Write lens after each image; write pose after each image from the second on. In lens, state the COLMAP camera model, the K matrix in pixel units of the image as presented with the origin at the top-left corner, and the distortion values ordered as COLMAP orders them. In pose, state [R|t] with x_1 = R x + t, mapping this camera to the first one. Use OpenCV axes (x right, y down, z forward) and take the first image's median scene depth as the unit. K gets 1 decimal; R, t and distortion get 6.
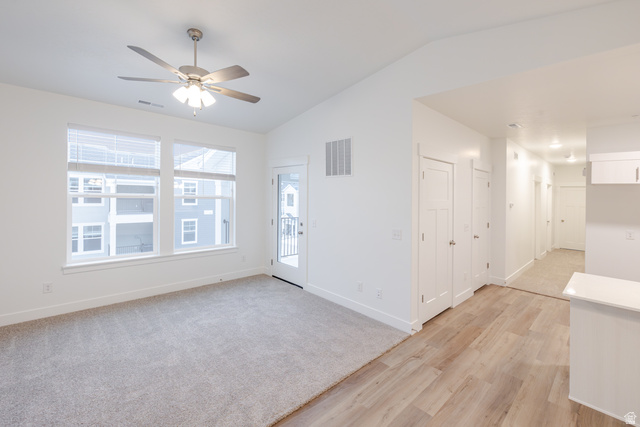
lens RADIAL K [[278.5, 0, 316.8], [0, 278.5, 191.0], [0, 0, 1]] dist [-0.001692, -0.000173]
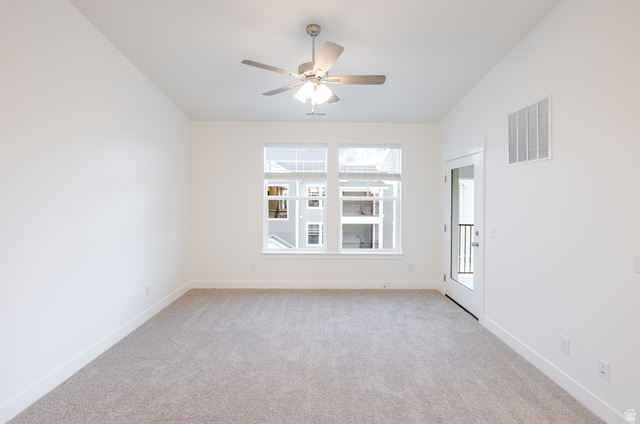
lens RADIAL K [[279.6, 0, 320.6], [0, 279.6, 198.8], [0, 0, 1]] dist [-0.001961, -0.000046]
pose [[0.731812, -0.014807, -0.681345, 0.177147], [0.022727, 0.999738, 0.002684, 0.020121], [0.681127, -0.017449, 0.731957, 0.213135]]
